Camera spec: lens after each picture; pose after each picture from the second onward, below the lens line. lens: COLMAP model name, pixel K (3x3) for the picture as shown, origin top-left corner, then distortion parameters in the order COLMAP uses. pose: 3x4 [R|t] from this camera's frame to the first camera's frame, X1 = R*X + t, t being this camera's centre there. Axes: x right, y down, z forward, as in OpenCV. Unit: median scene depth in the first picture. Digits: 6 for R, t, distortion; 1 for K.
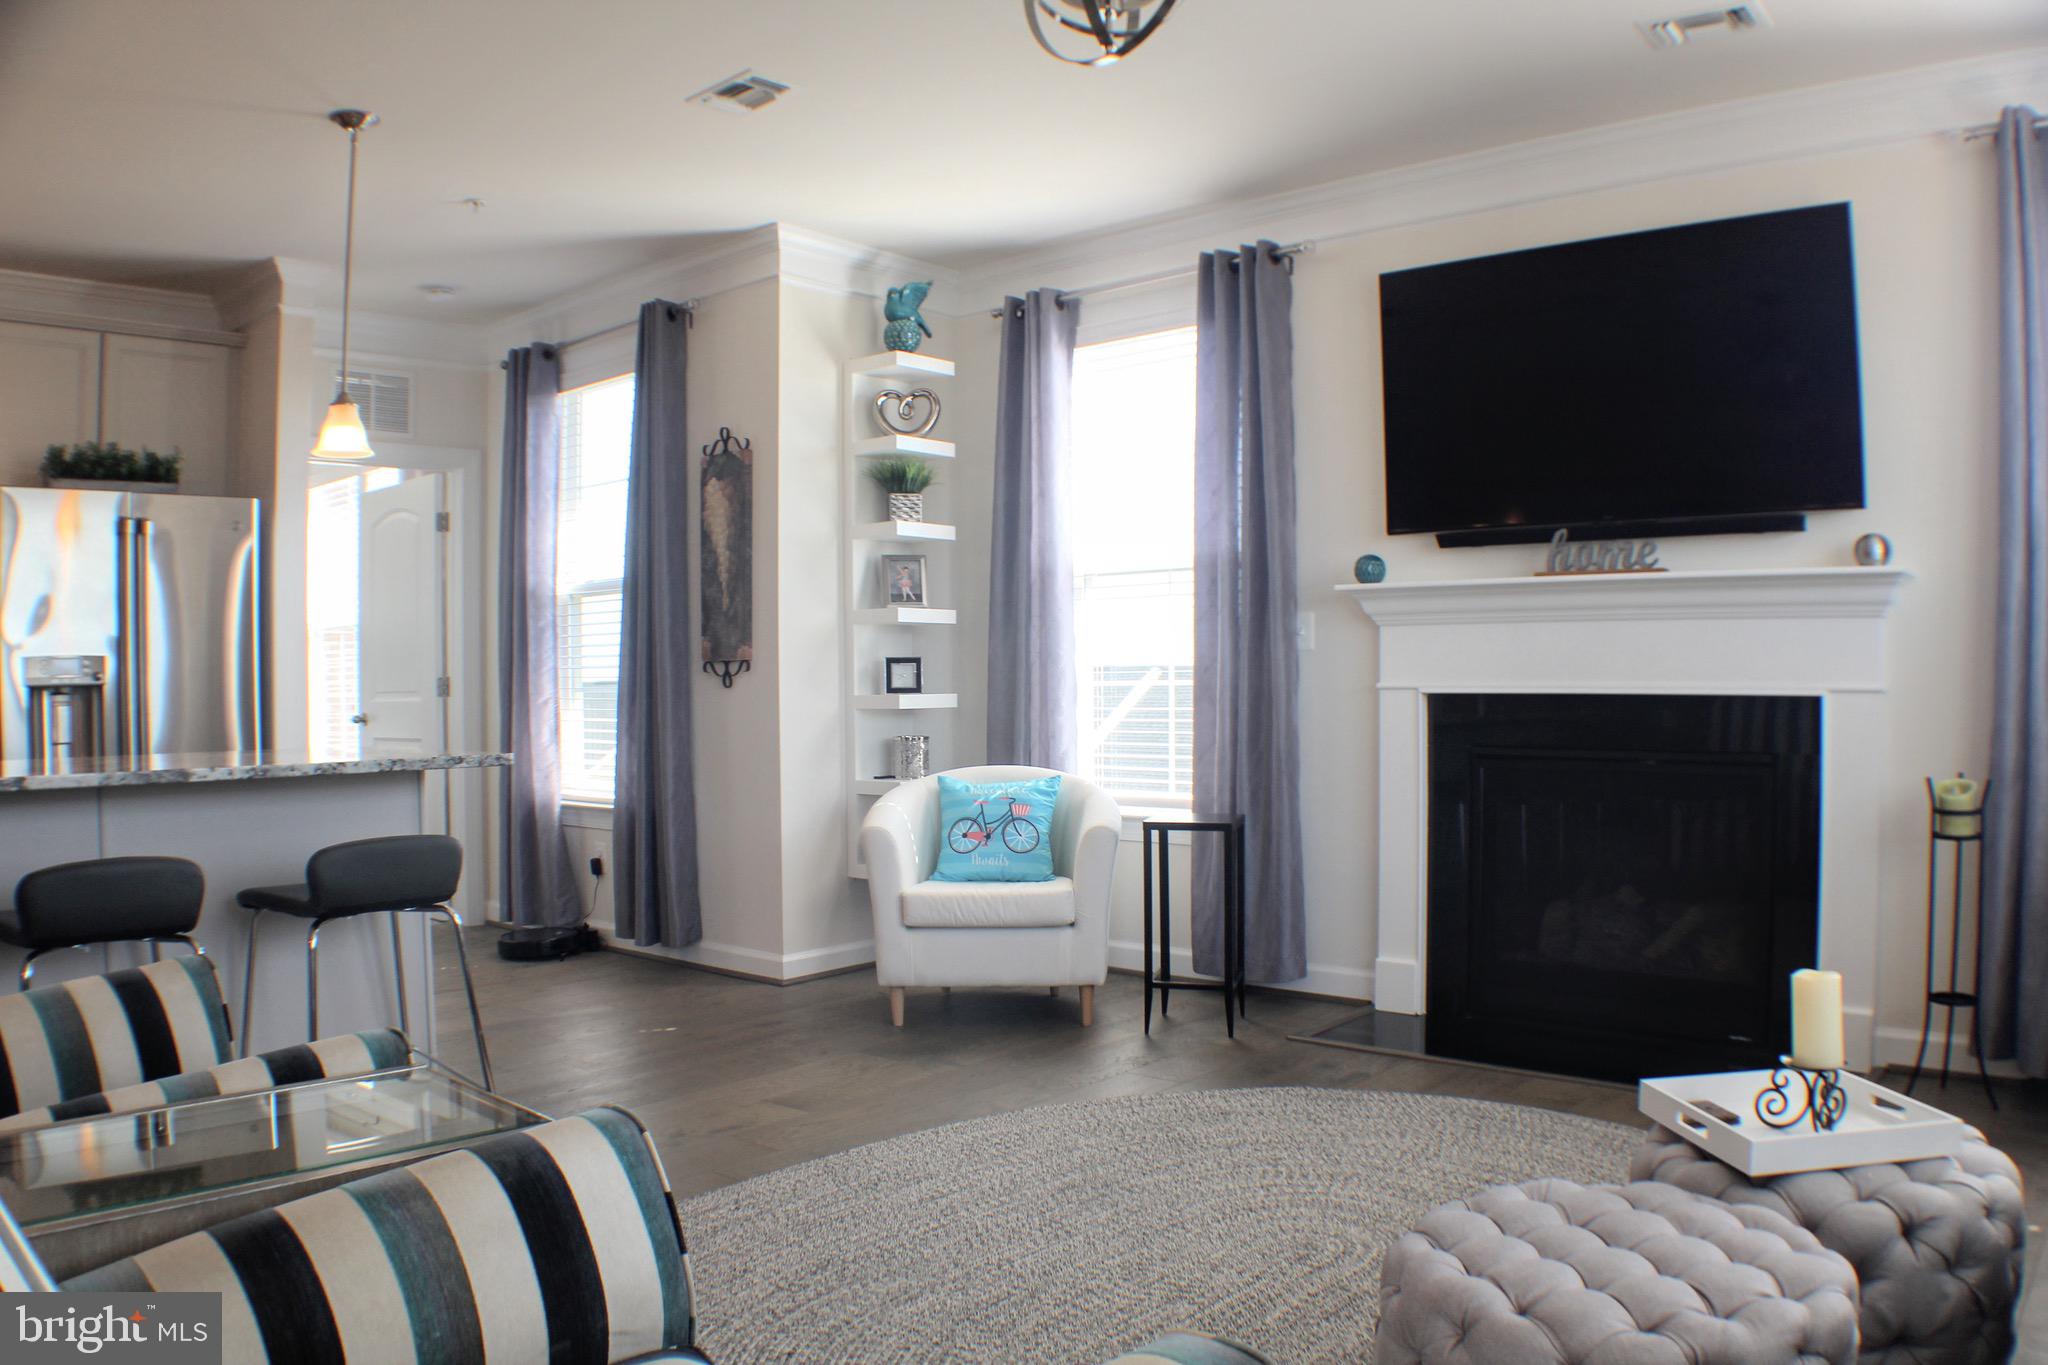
lens RADIAL K [[1551.2, 0, 1024.0], [0, 1551.2, 682.5], [0, 0, 1]] dist [-0.230662, 0.093034]
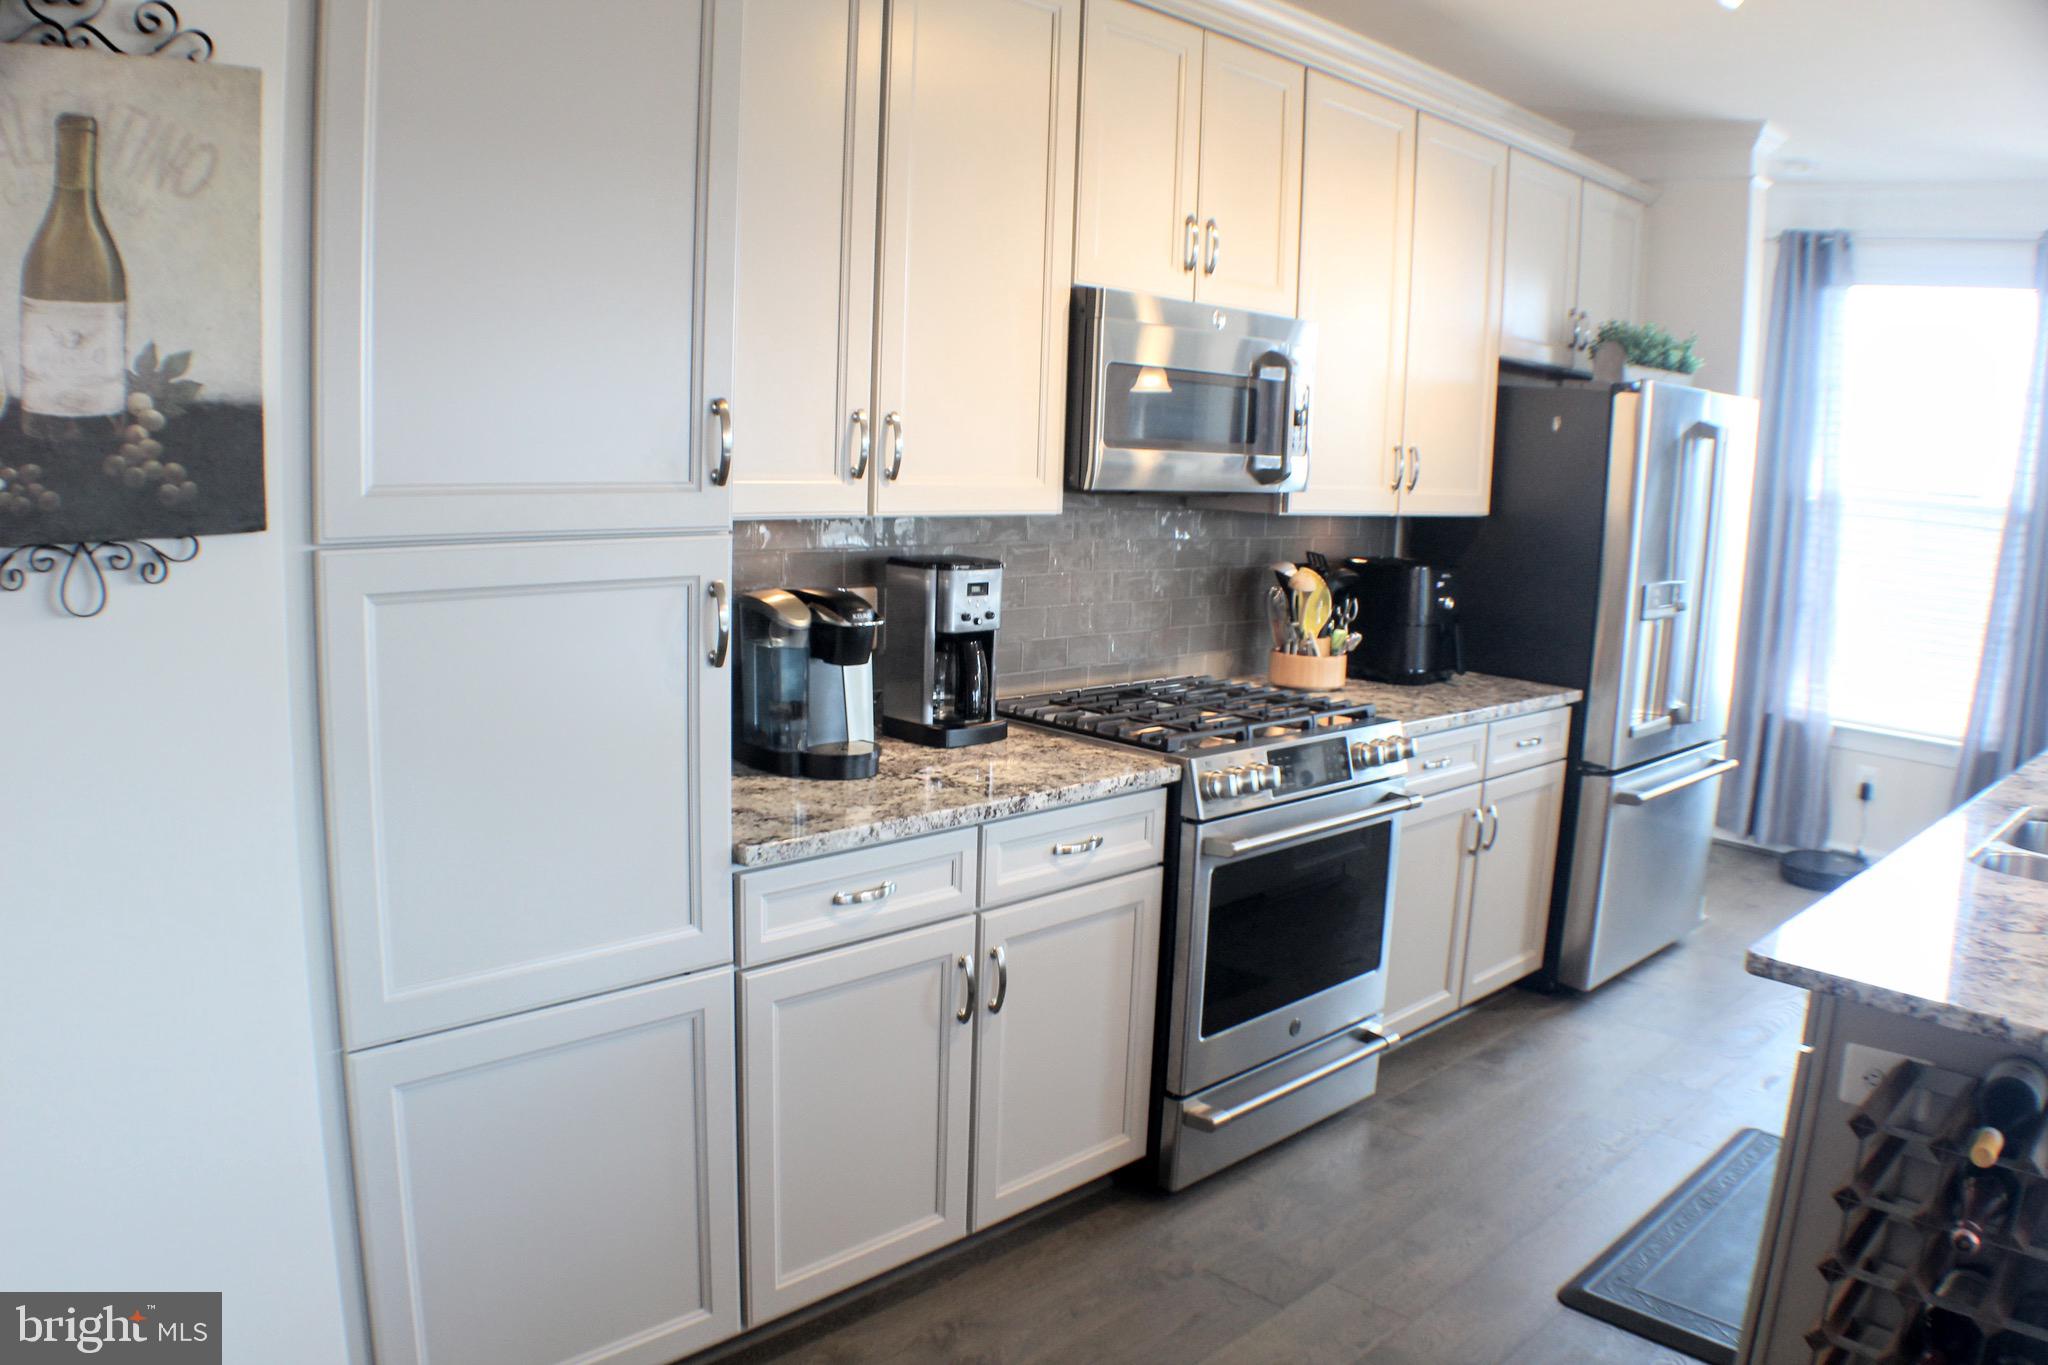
lens RADIAL K [[1551.2, 0, 1024.0], [0, 1551.2, 682.5], [0, 0, 1]] dist [-0.230662, 0.093034]
pose [[0.995868, 0.078029, -0.046462, -0.863246], [-0.069976, 0.985424, 0.155058, -0.060055], [0.057884, -0.151166, 0.986812, 0.070072]]
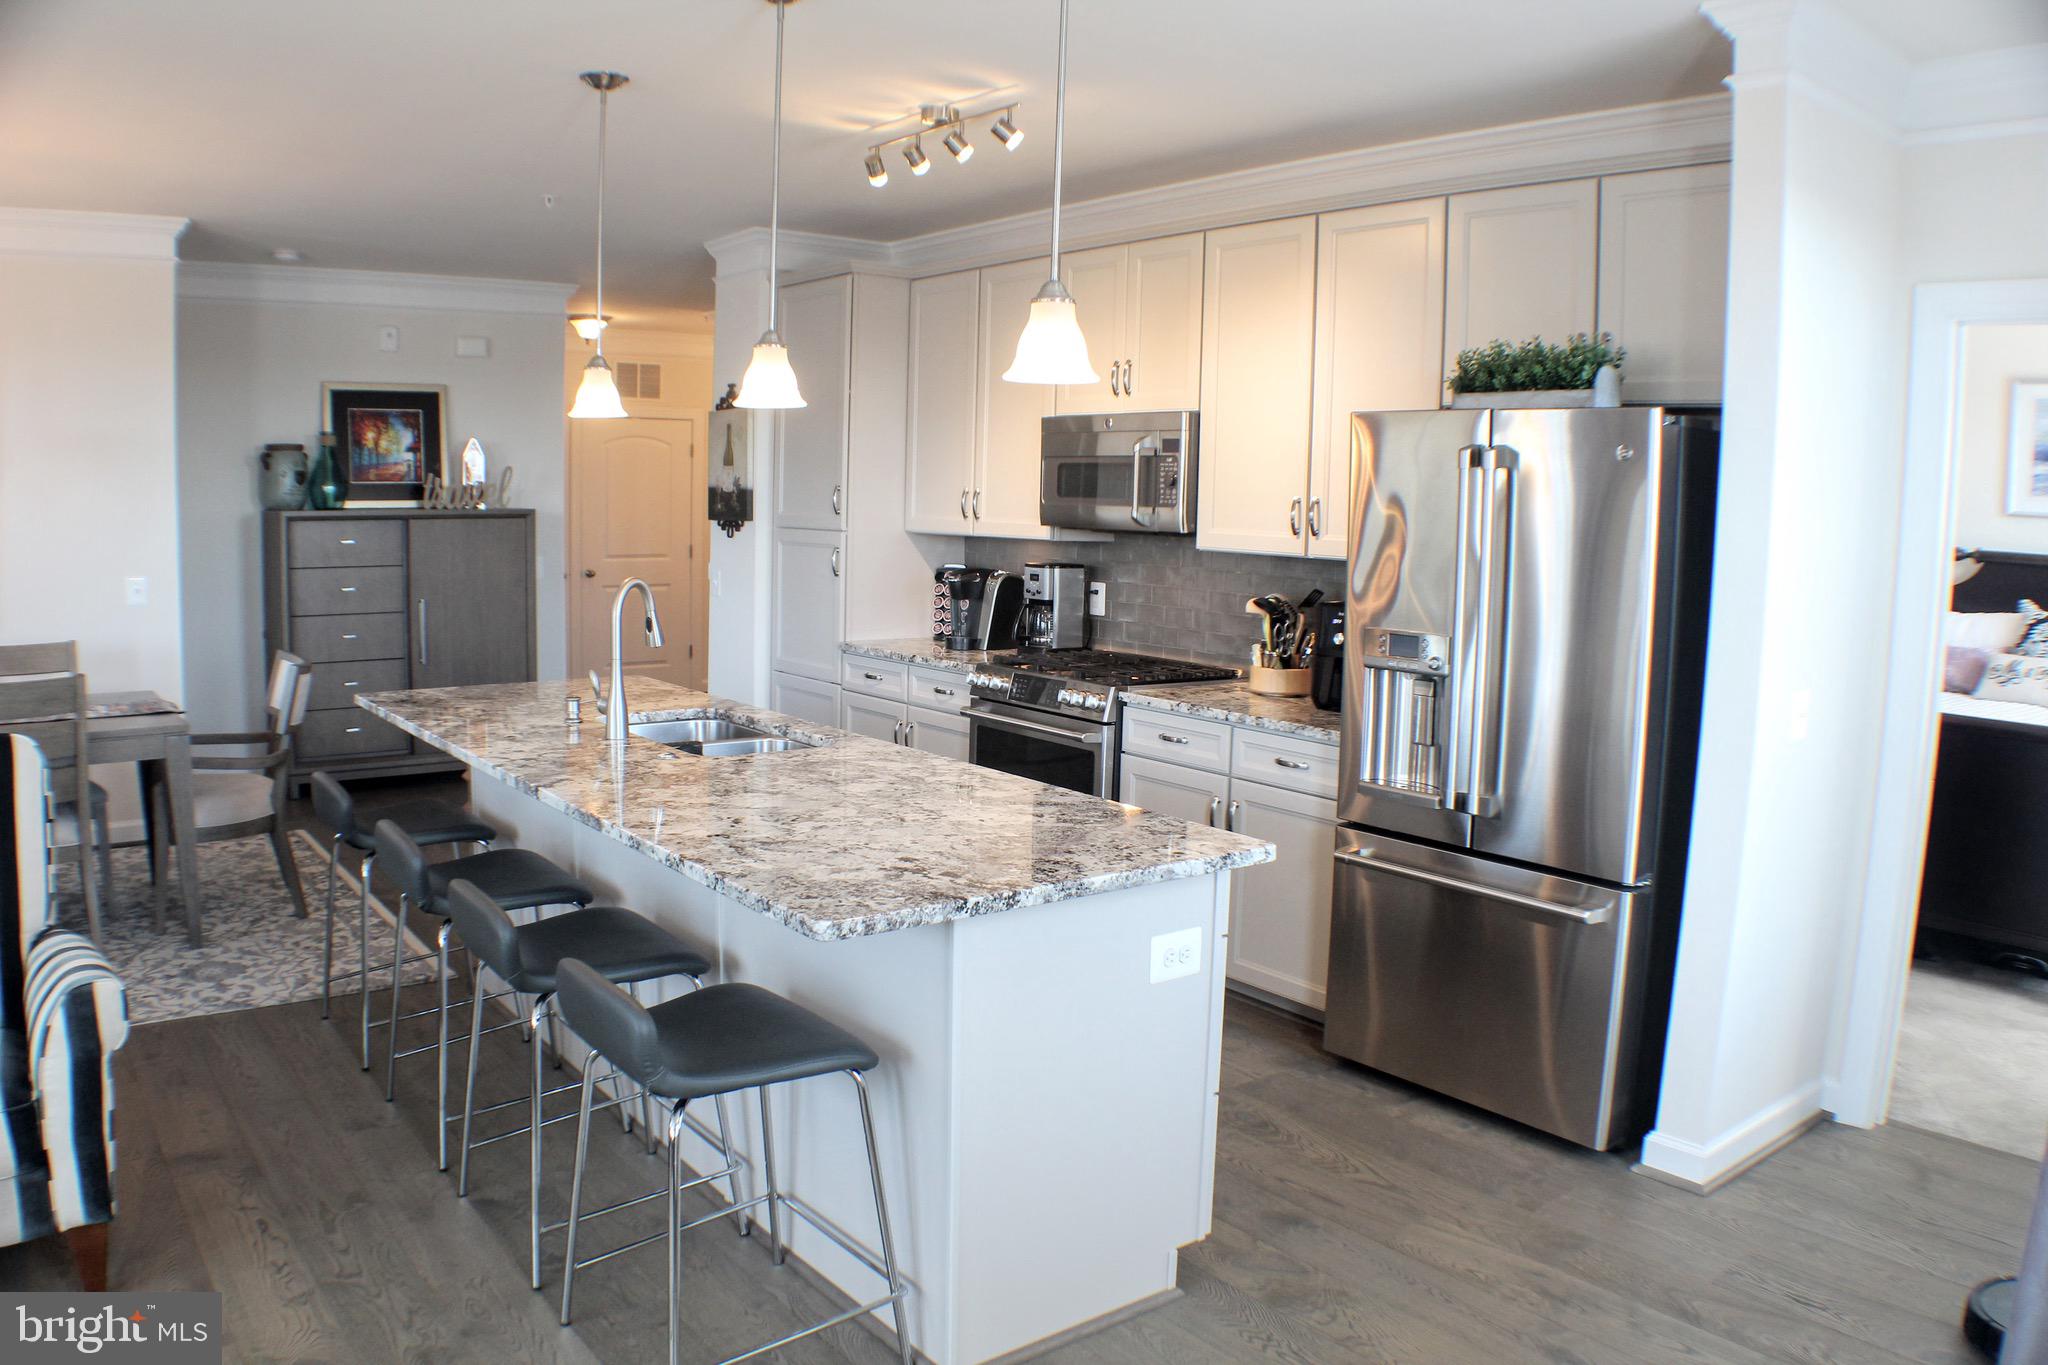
lens RADIAL K [[1551.2, 0, 1024.0], [0, 1551.2, 682.5], [0, 0, 1]] dist [-0.230662, 0.093034]
pose [[-0.192270, 0.135934, -0.971882, 0.151191], [-0.027467, 0.989226, 0.143794, -0.088514], [0.980958, 0.054342, -0.186465, 0.816898]]
